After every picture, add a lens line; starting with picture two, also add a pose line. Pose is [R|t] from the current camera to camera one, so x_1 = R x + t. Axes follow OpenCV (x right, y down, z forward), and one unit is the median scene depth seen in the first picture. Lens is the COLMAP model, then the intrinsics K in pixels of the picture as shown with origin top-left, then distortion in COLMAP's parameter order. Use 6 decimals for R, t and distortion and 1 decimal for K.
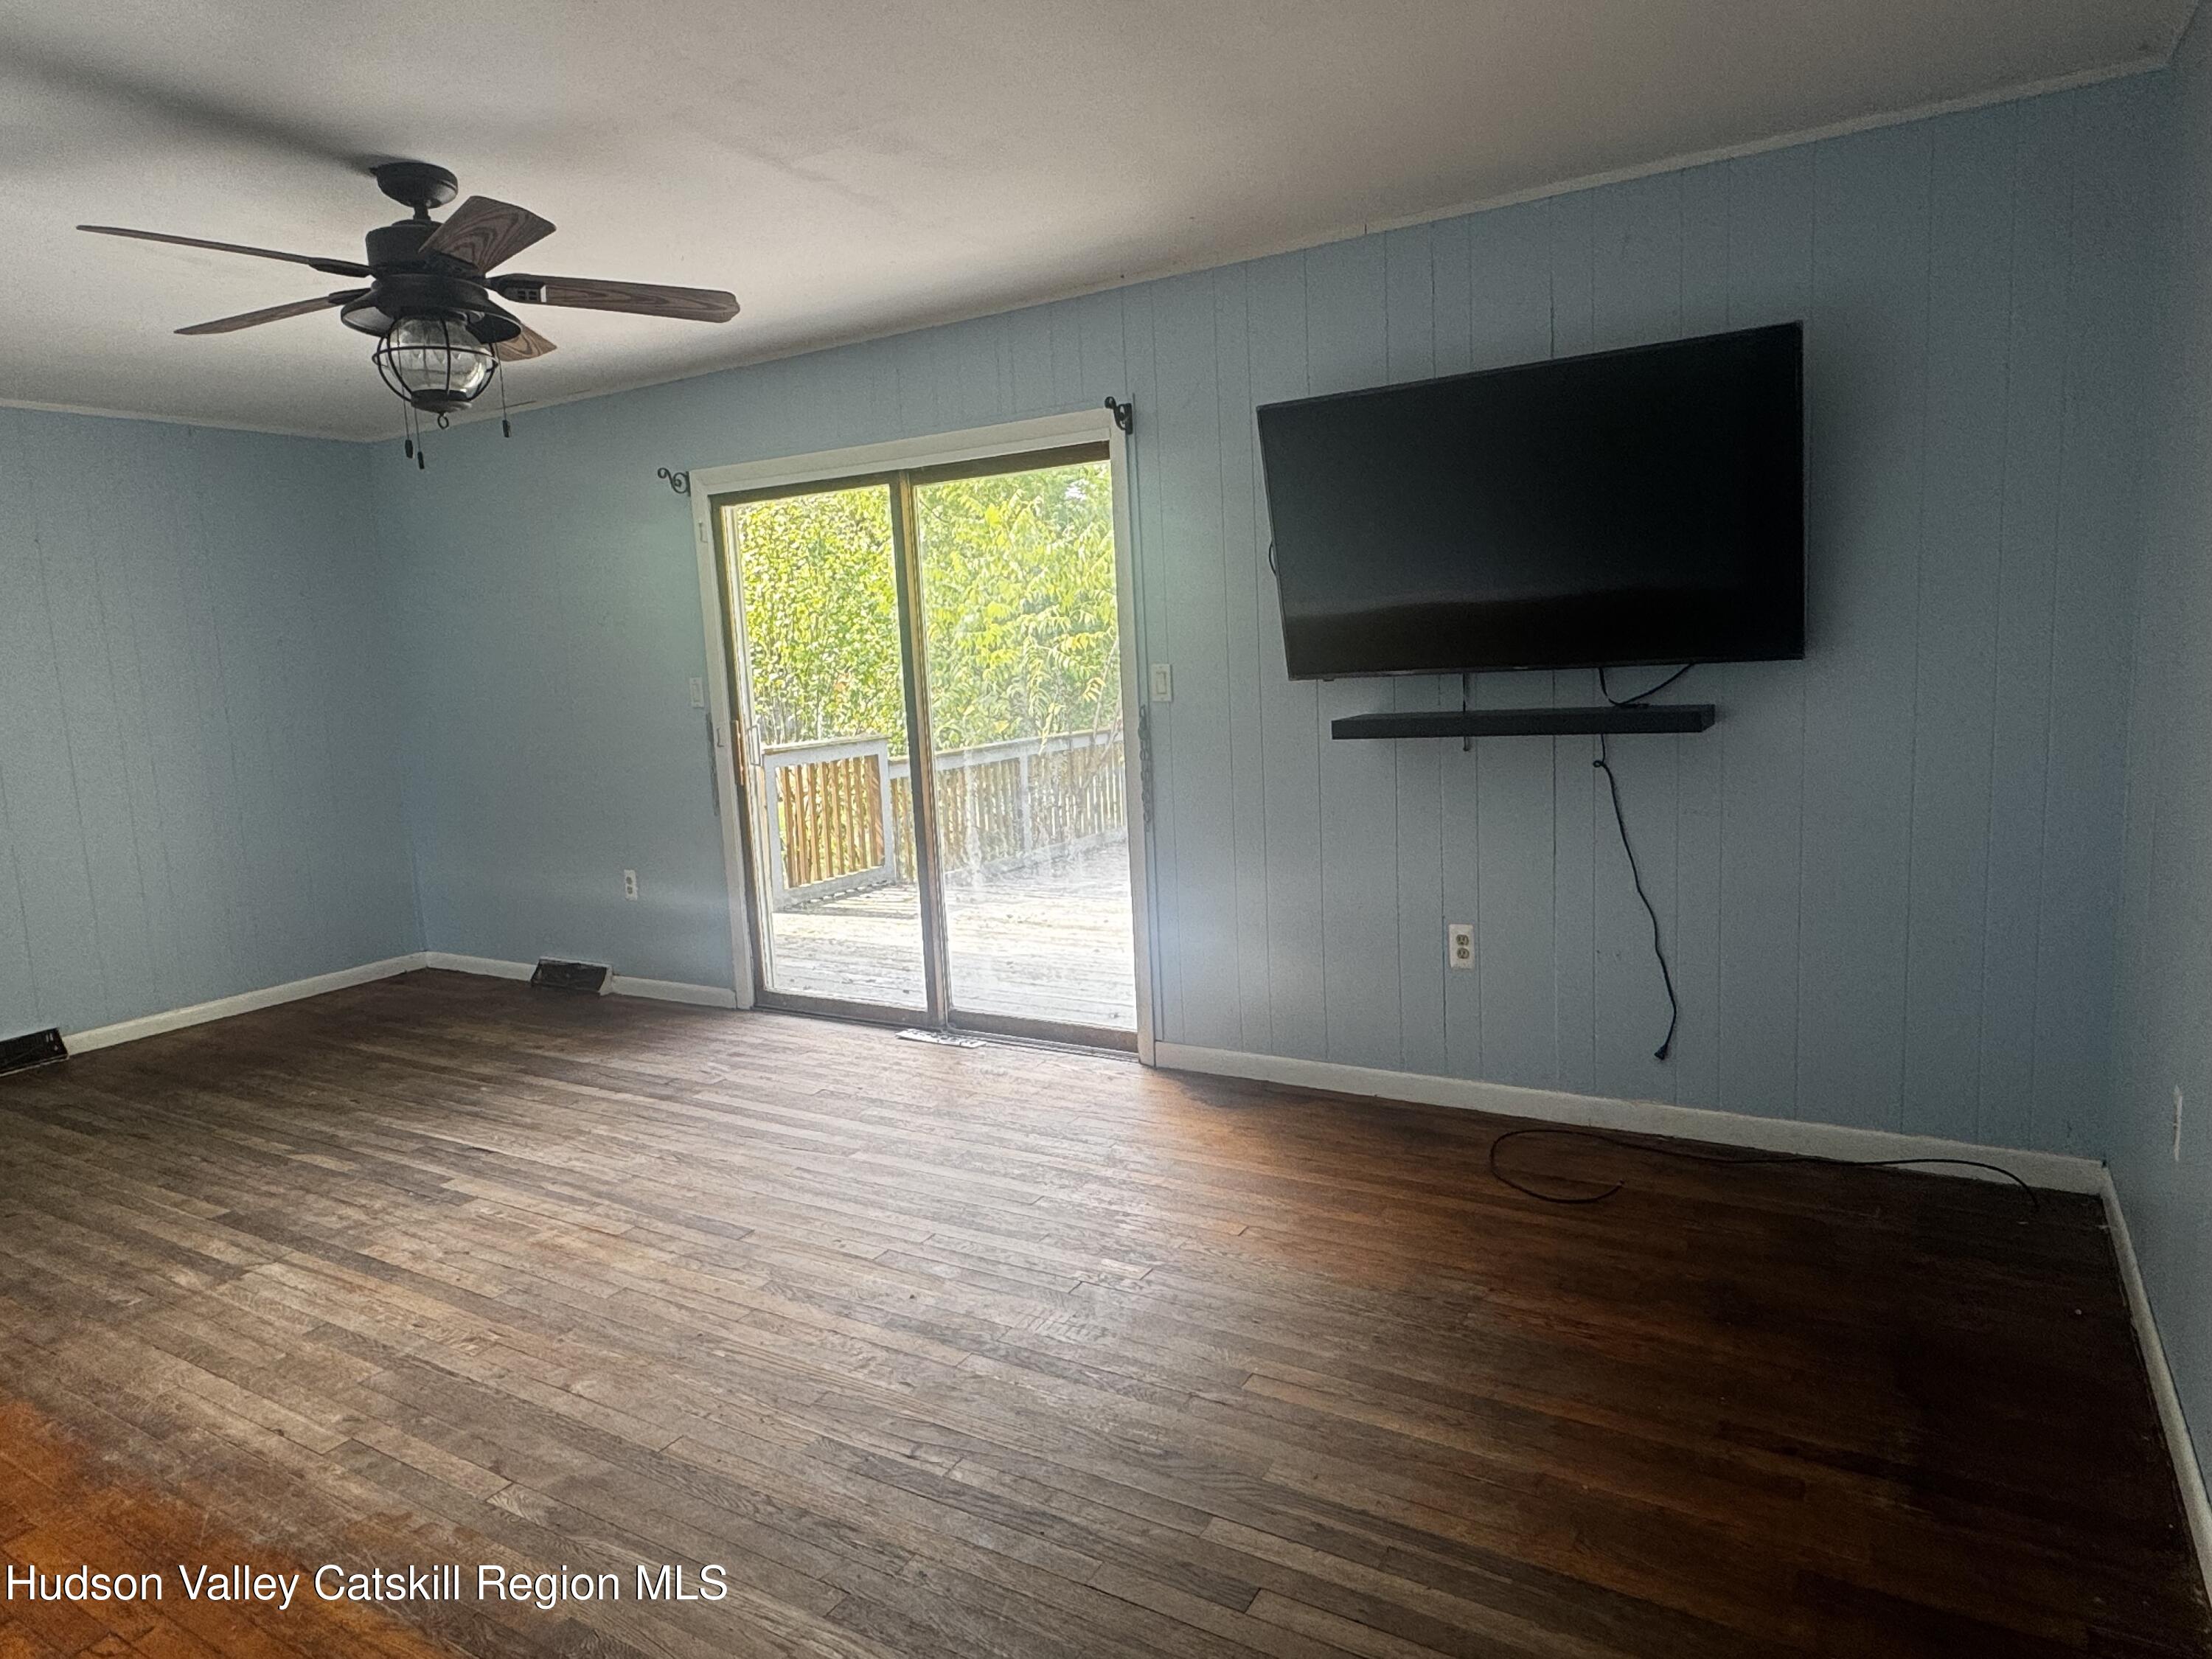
lens RADIAL K [[1372.4, 0, 1093.4], [0, 1372.4, 828.4], [0, 0, 1]] dist [-0.004304, 0.007172]
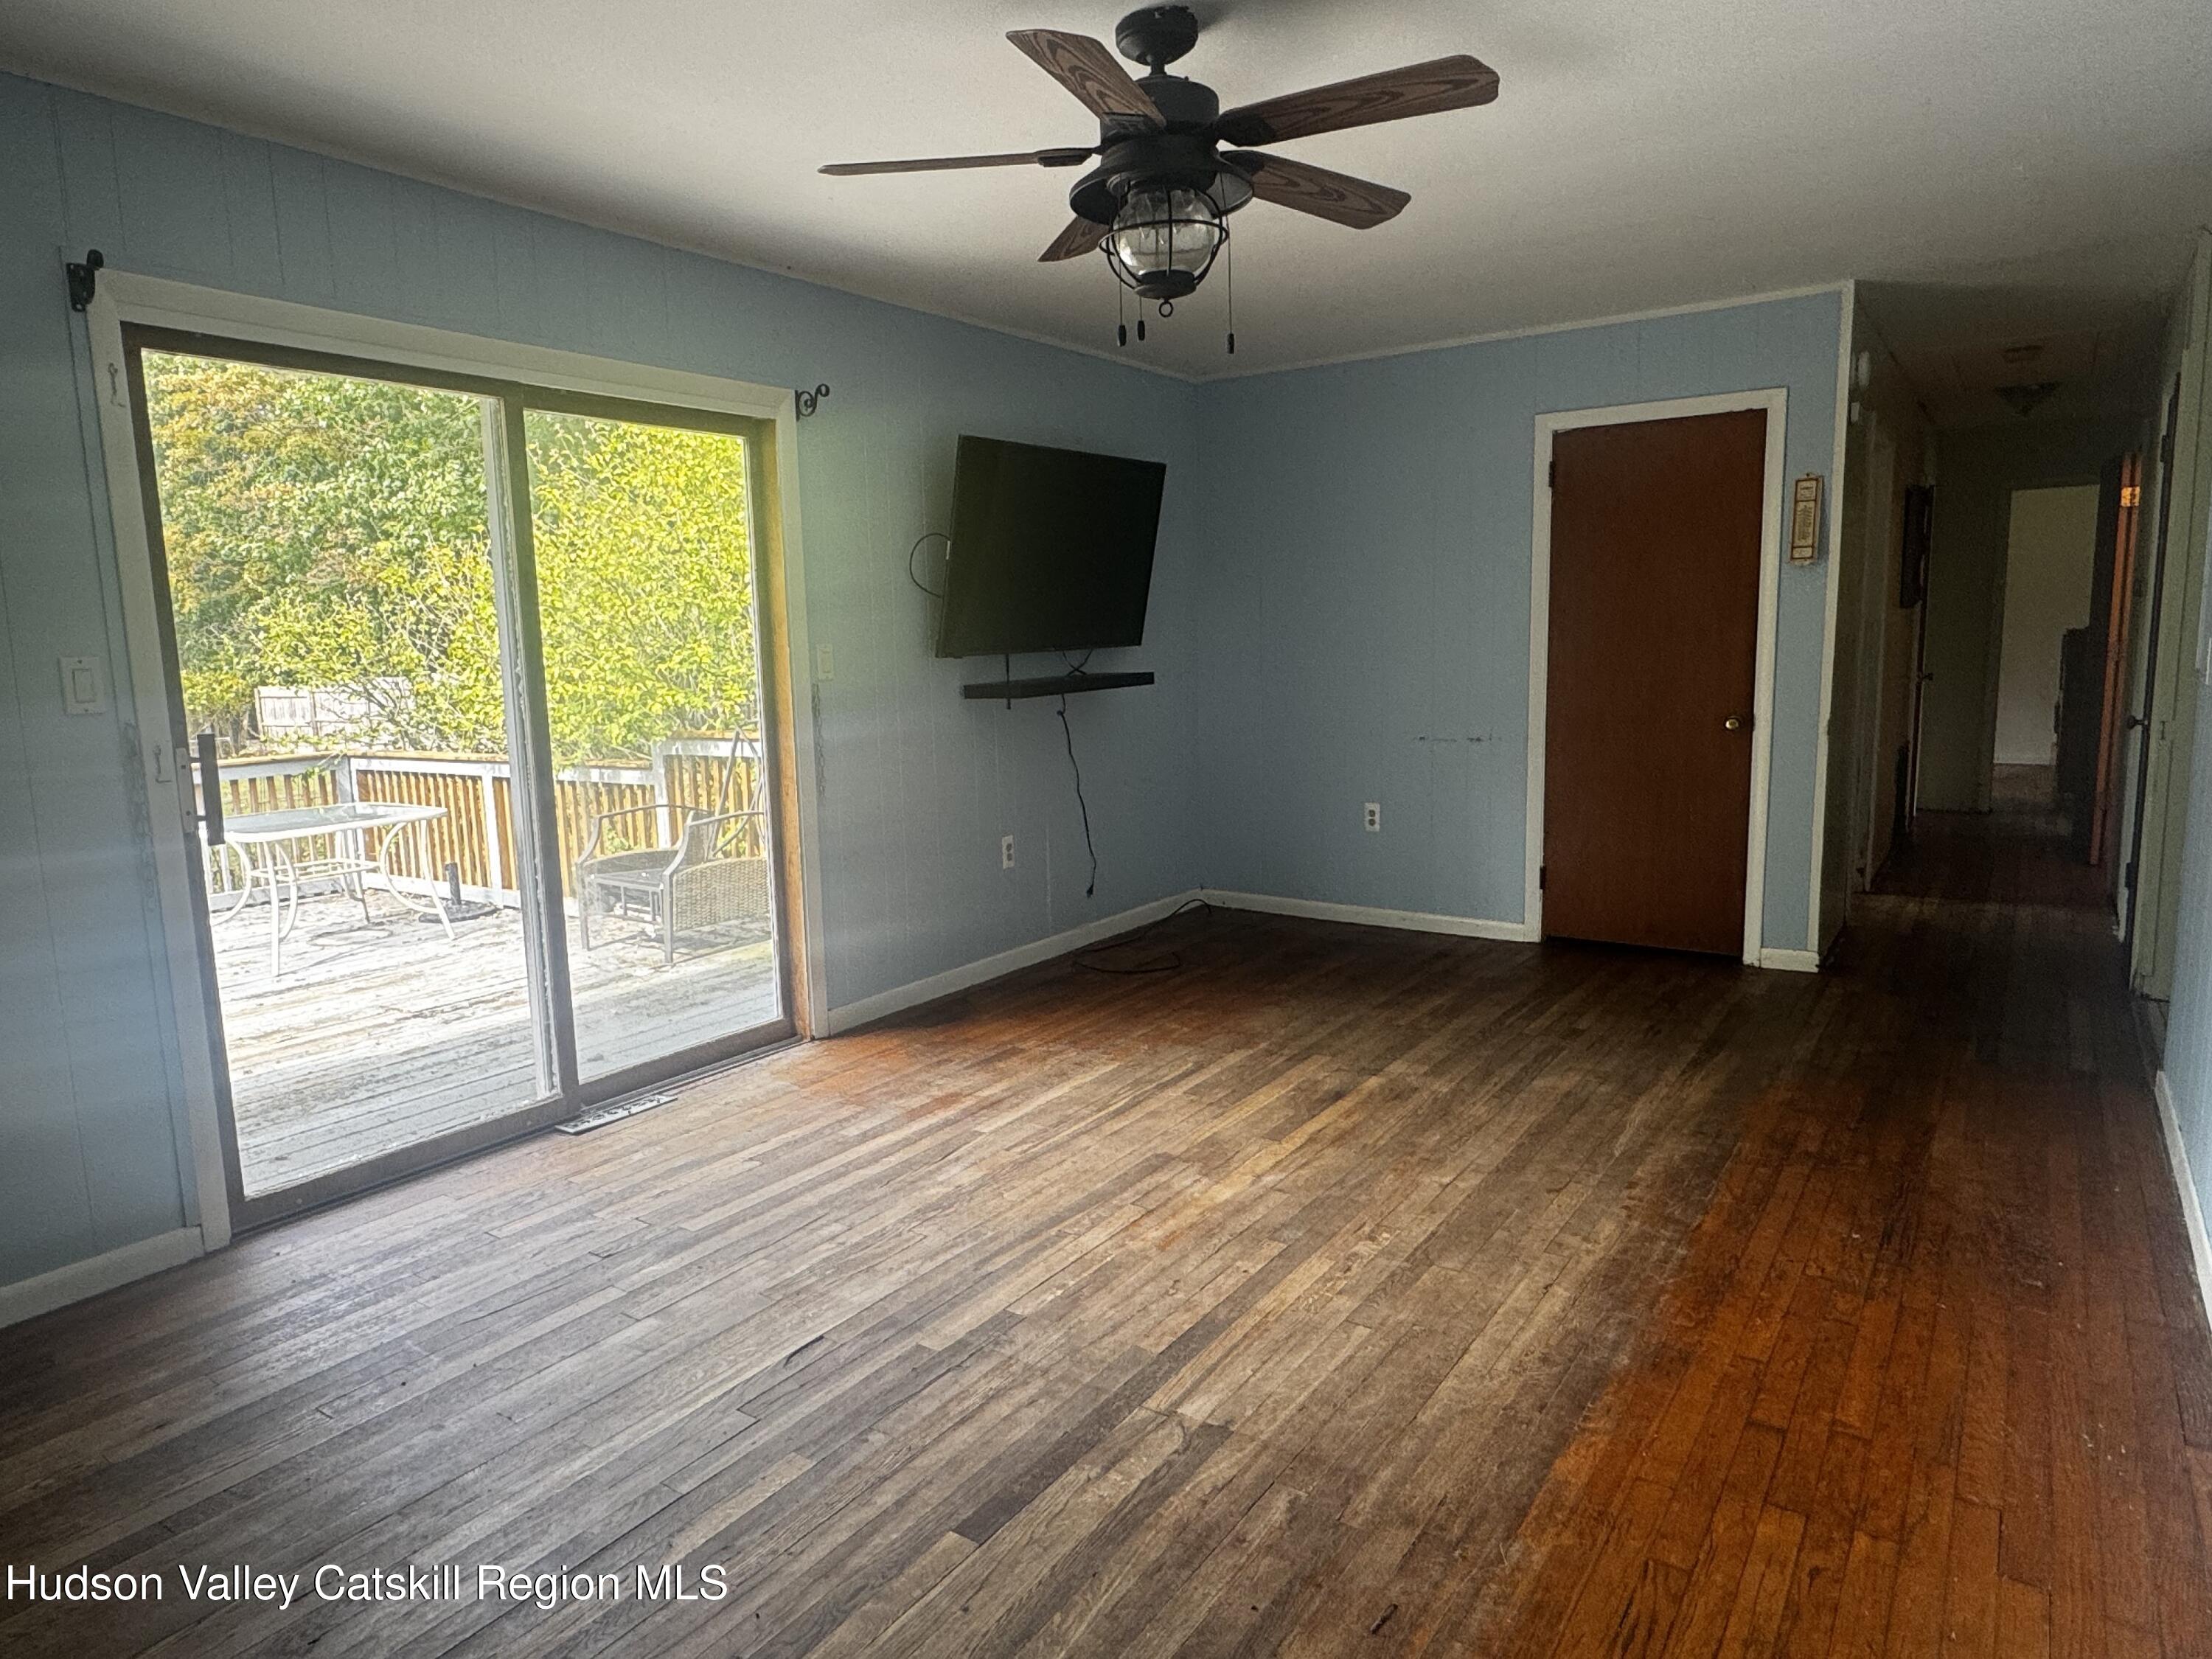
lens RADIAL K [[1372.4, 0, 1092.0], [0, 1372.4, 831.4], [0, 0, 1]] dist [-0.004304, 0.007172]
pose [[0.050158, -0.090402, 0.994641, -1.146544], [0.163936, 0.983133, 0.081089, -0.034066], [-0.985195, 0.158990, 0.064132, 0.860694]]
